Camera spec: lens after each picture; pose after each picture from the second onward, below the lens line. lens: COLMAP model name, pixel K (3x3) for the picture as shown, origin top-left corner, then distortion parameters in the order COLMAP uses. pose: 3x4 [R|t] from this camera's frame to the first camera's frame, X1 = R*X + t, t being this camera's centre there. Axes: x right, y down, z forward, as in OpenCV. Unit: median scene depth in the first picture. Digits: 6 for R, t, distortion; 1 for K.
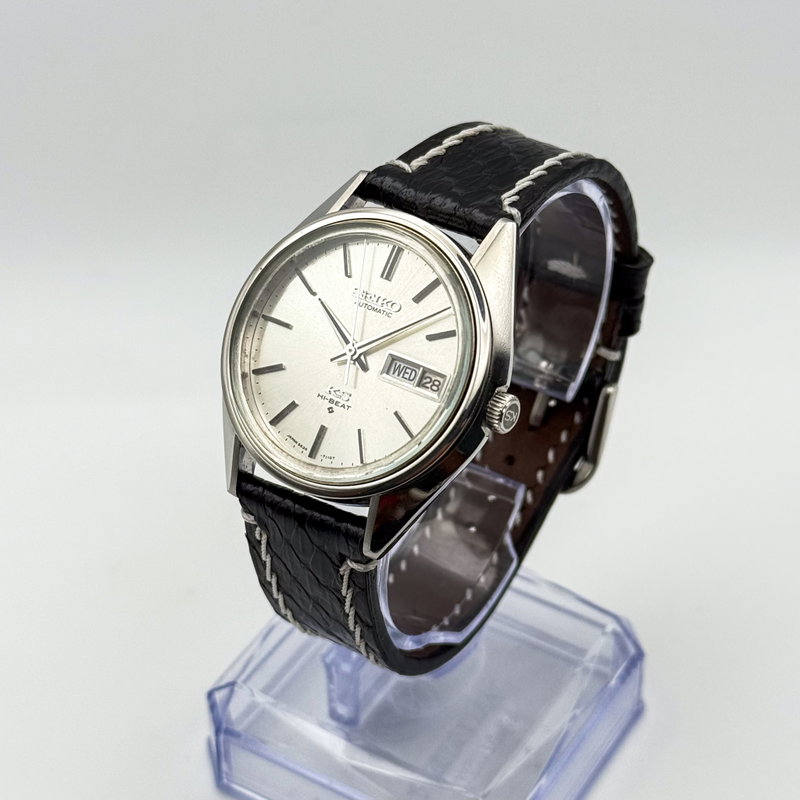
lens RADIAL K [[1953.1, 0, 403.5], [0, 1953.1, 397.5], [0, 0, 1]] dist [0.248315, 0.000000]
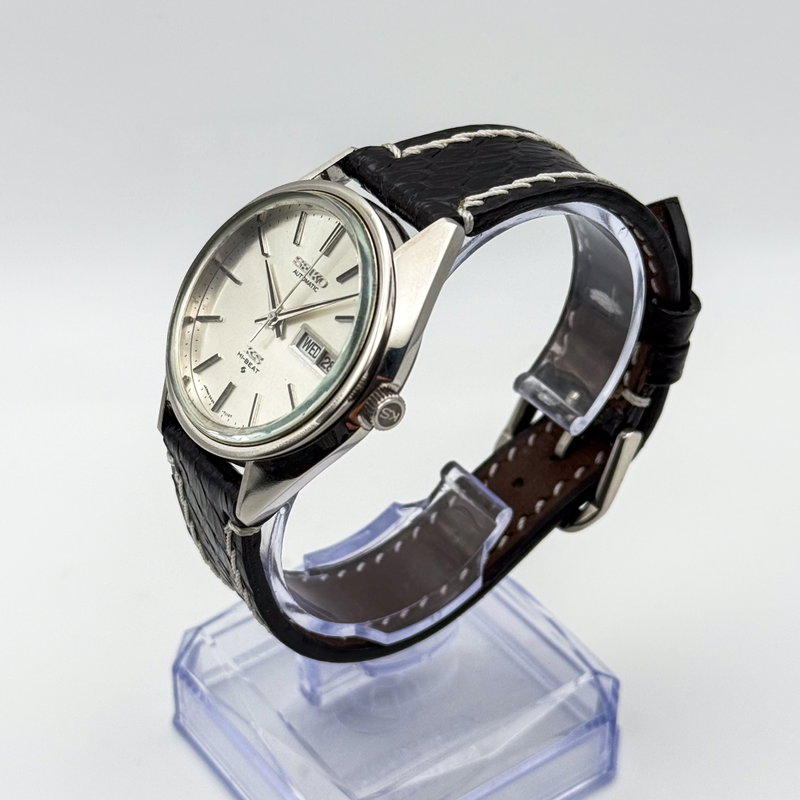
lens RADIAL K [[1953.1, 0, 402.7], [0, 1953.1, 400.7], [0, 0, 1]] dist [0.248315, 0.000000]
pose [[0.930658, 0.230442, -0.284203, 0.316736], [-0.233394, 0.972088, 0.023924, -0.020596], [0.281783, 0.044066, 0.958466, 0.062243]]
